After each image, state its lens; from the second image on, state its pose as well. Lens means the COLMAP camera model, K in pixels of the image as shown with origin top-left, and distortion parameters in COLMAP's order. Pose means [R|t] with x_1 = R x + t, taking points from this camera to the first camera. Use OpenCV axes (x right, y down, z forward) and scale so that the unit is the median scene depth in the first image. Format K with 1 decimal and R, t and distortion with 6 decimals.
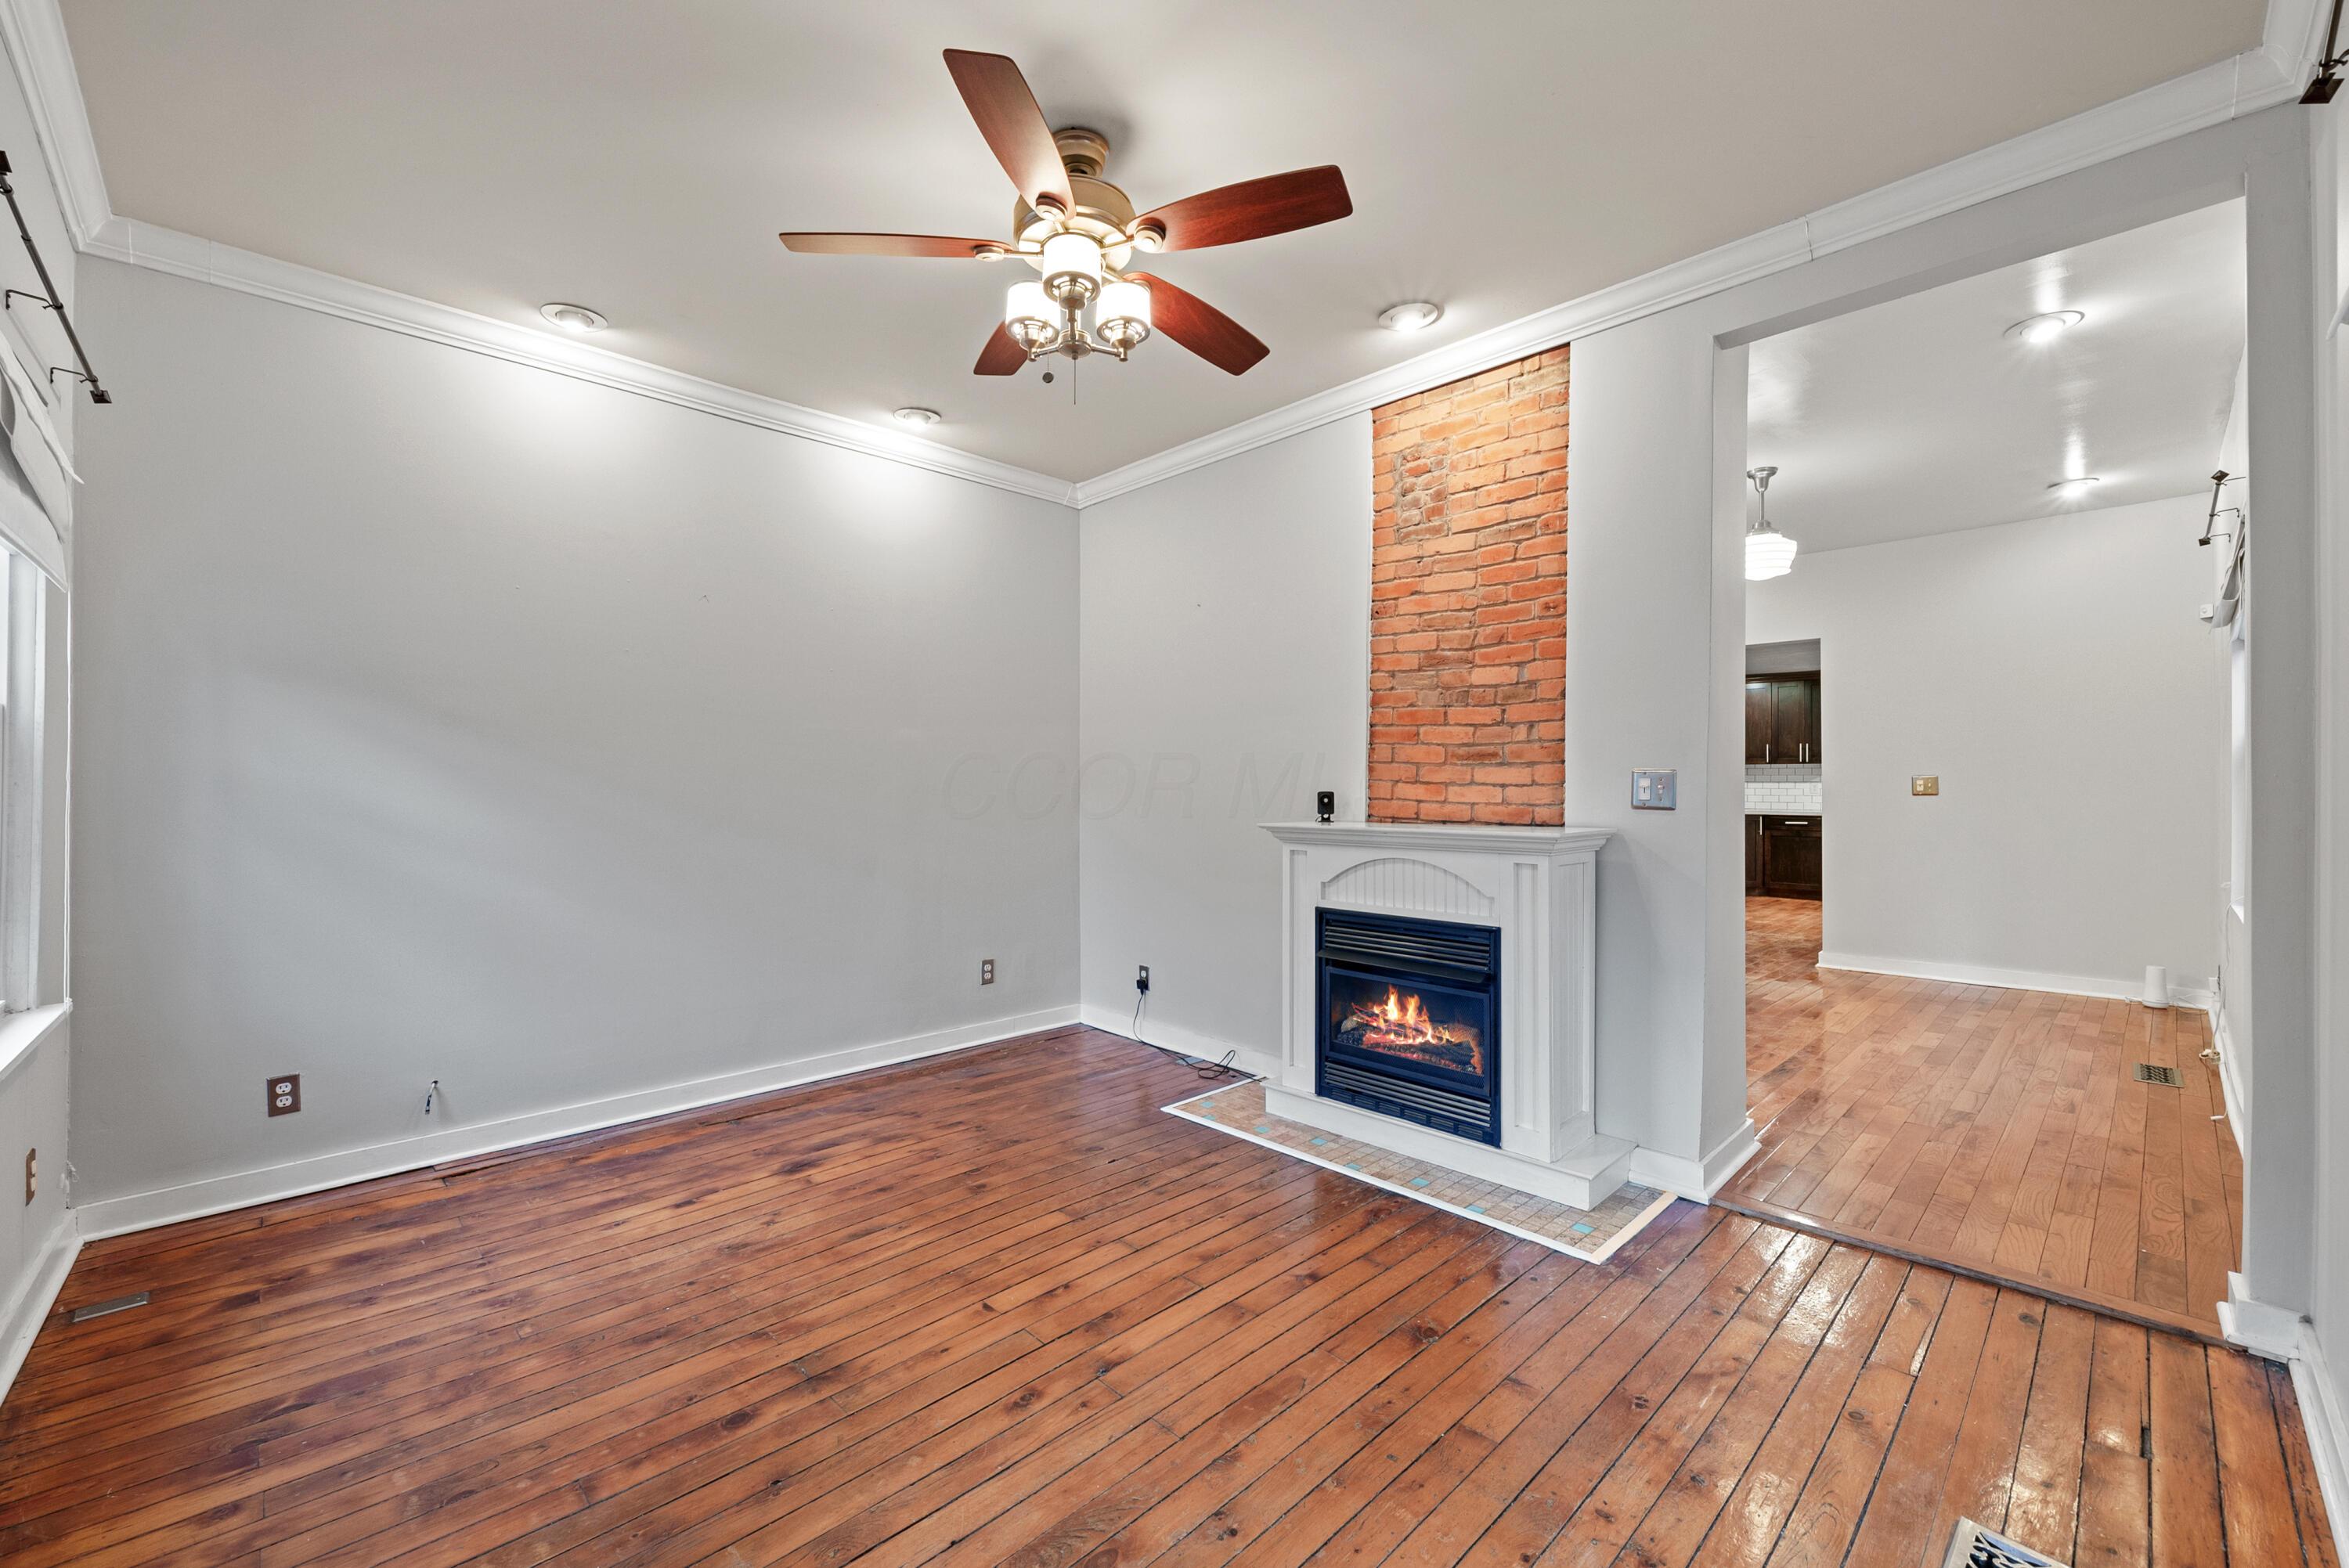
lens RADIAL K [[949.8, 0, 1165.0], [0, 949.8, 781.1], [0, 0, 1]] dist [0.000401, 0.000243]
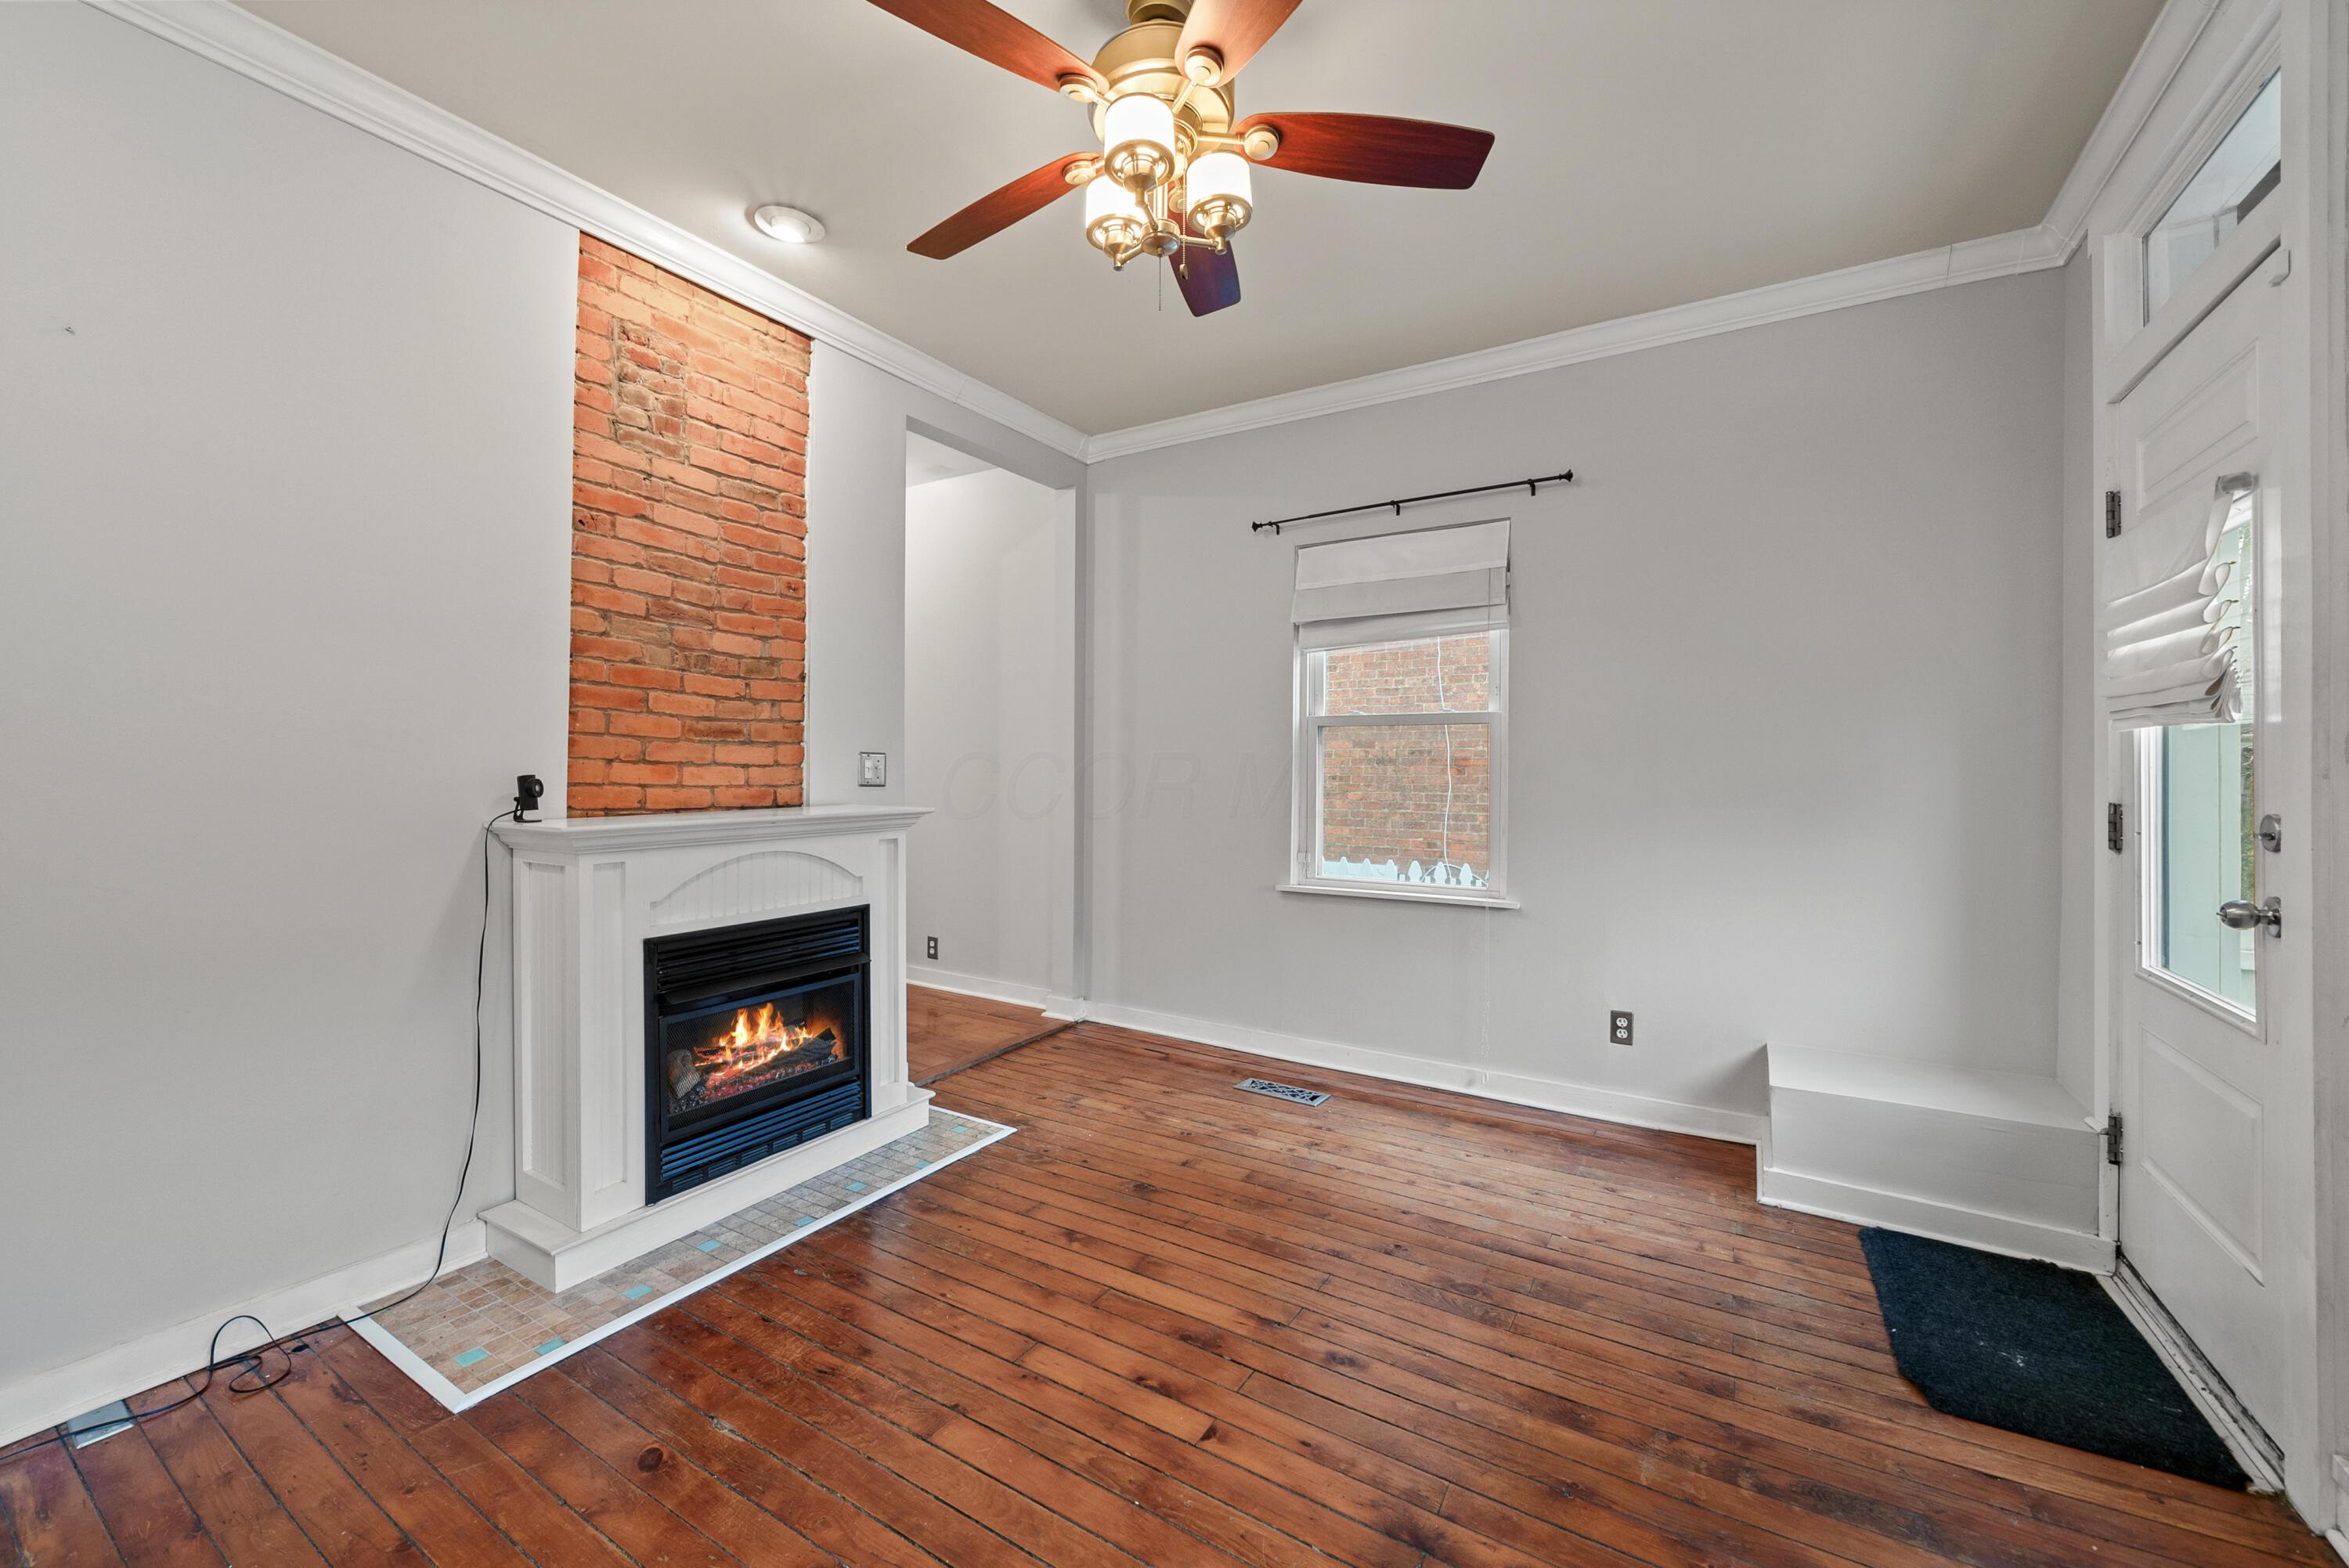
lens RADIAL K [[924.9, 0, 1161.1], [0, 924.9, 777.3], [0, 0, 1]] dist [-0.001160, -0.000130]
pose [[-0.242406, -0.011864, 0.970102, -0.611168], [-0.006164, 0.999924, 0.010688, 0.003568], [-0.970155, -0.003389, -0.242460, 0.822923]]
